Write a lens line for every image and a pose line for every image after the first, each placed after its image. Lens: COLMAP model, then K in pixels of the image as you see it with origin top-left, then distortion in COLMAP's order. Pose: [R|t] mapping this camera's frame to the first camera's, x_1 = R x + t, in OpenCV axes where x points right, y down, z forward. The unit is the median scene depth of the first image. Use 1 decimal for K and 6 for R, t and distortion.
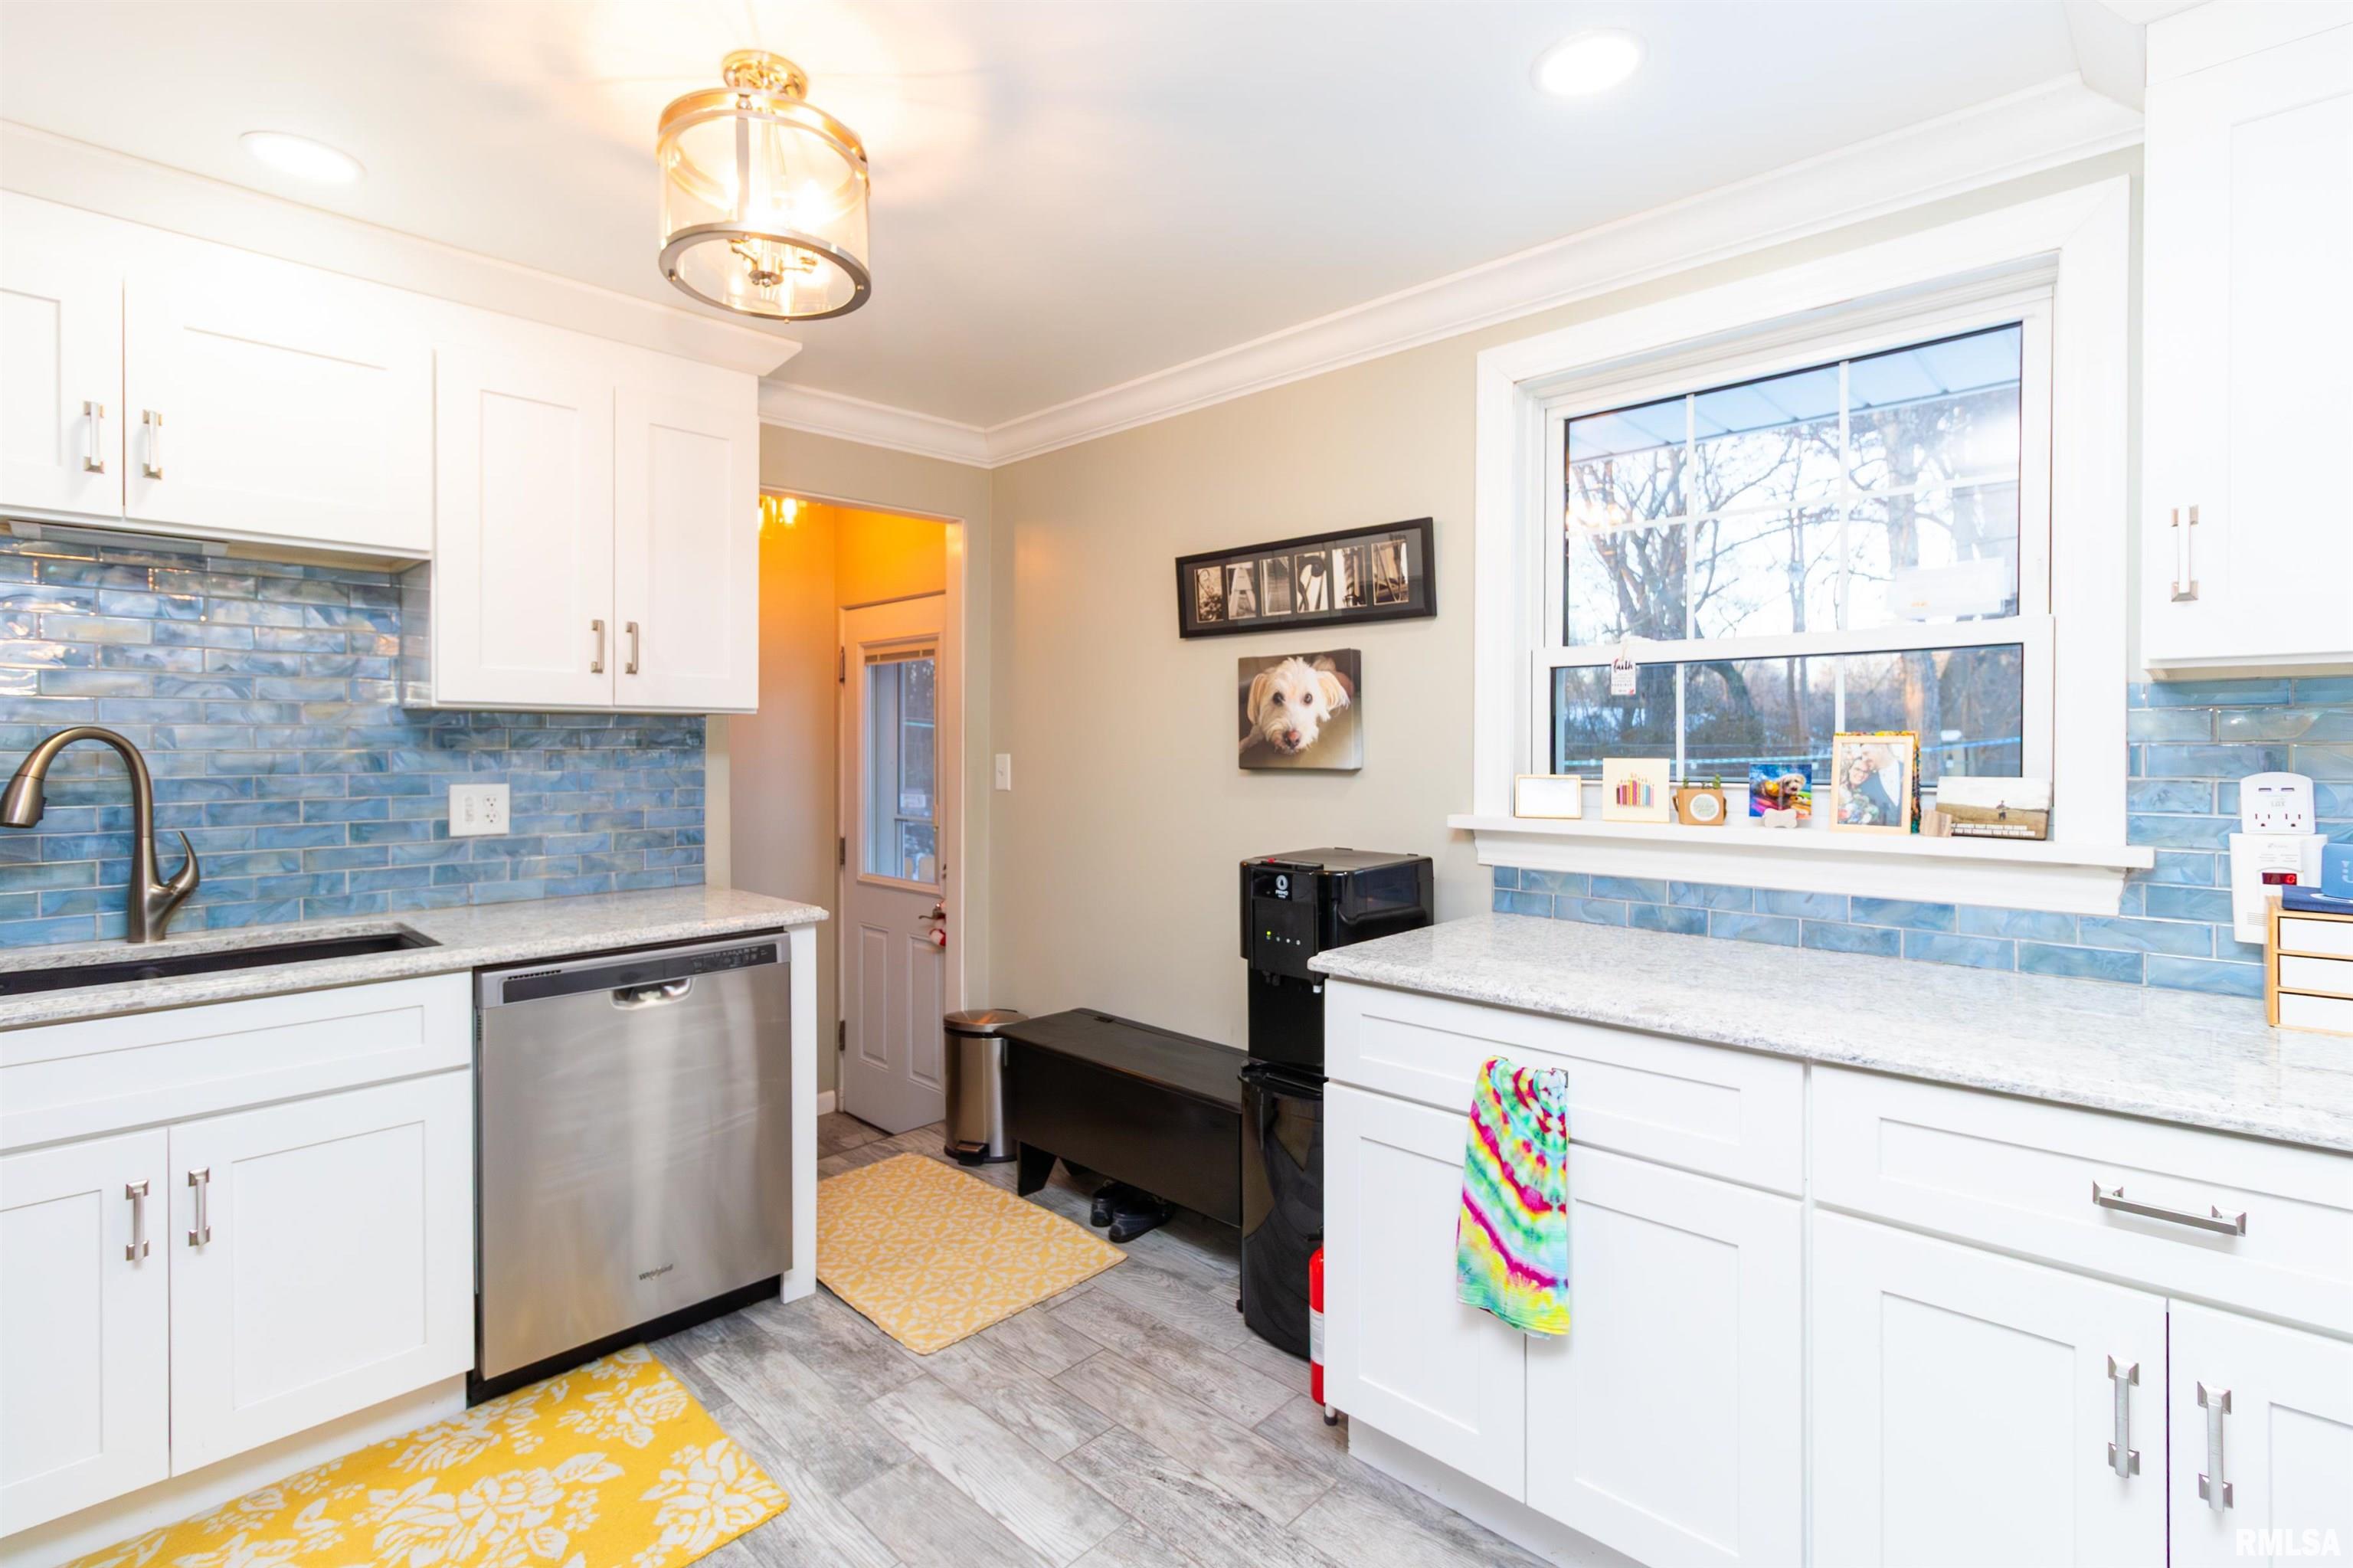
lens RADIAL K [[1103.8, 0, 1178.8], [0, 1103.8, 748.7], [0, 0, 1]] dist [-0.000348, 0.000046]
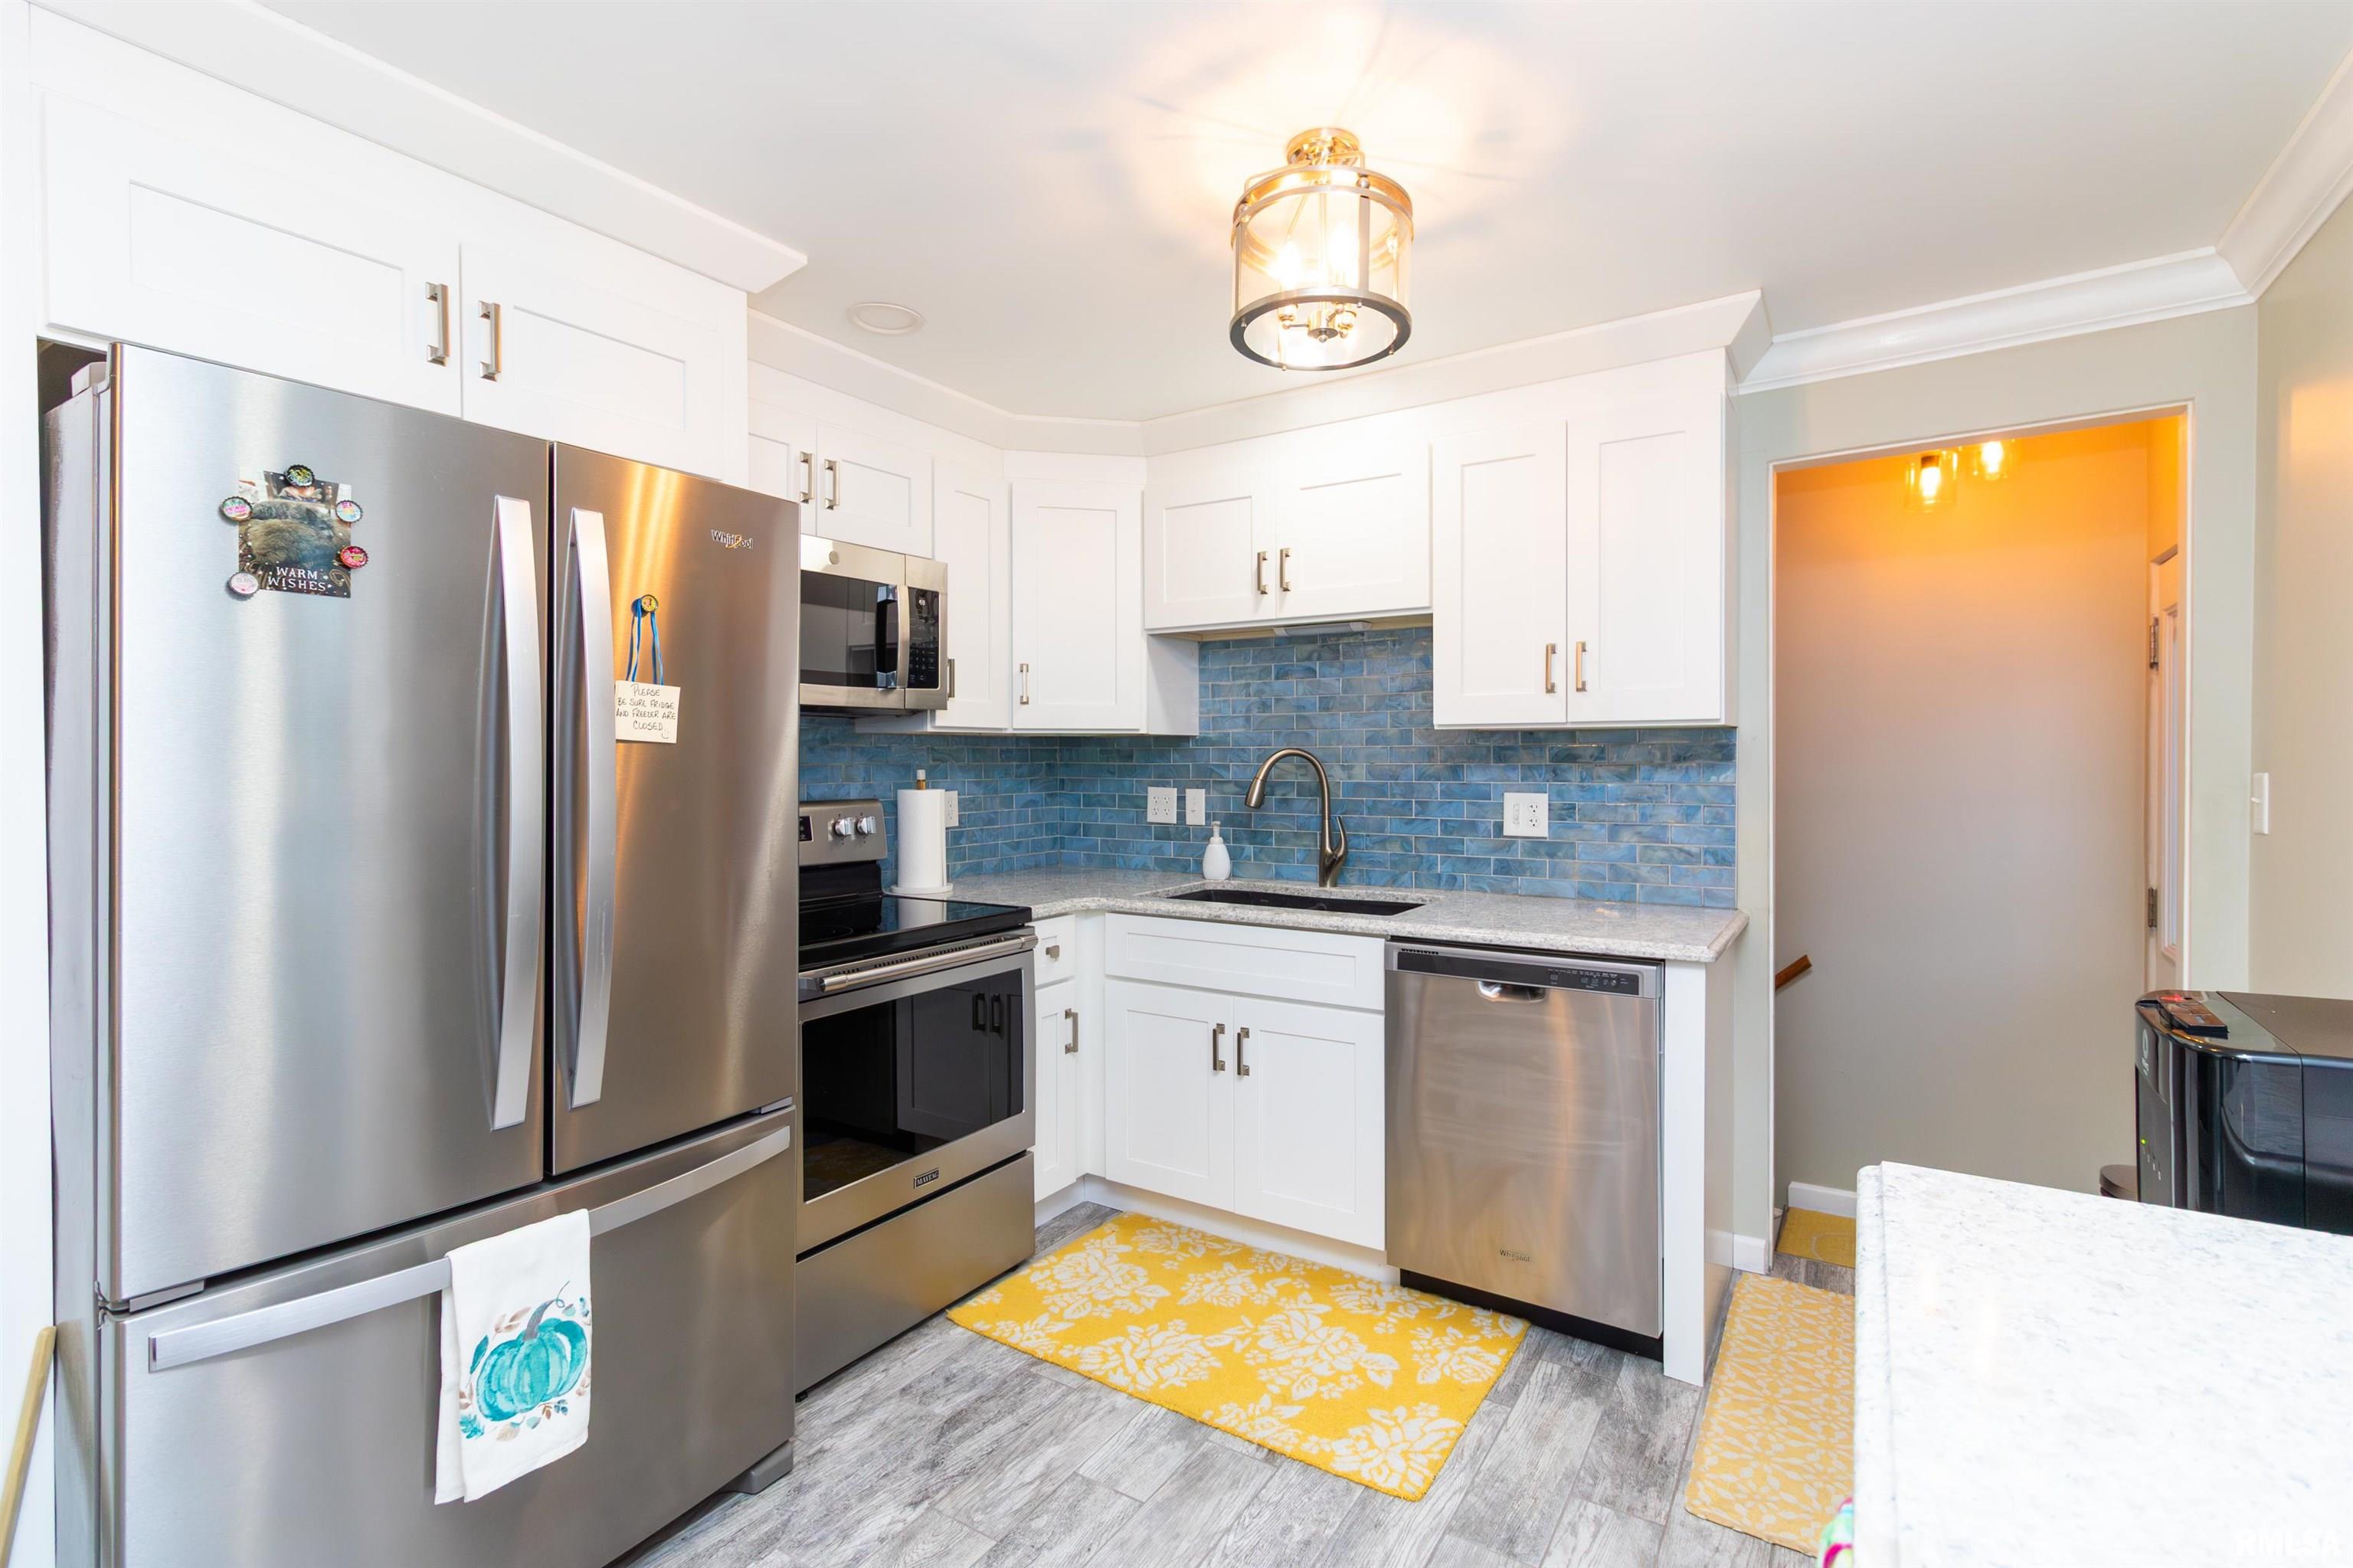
lens RADIAL K [[1072.1, 0, 1175.2], [0, 1072.1, 759.8], [0, 0, 1]] dist [0.001059, 0.000296]
pose [[0.183984, 0.003811, -0.982922, 0.487834], [0.000654, 0.999992, 0.004000, -0.009262], [0.982929, -0.001379, 0.183980, 0.493525]]
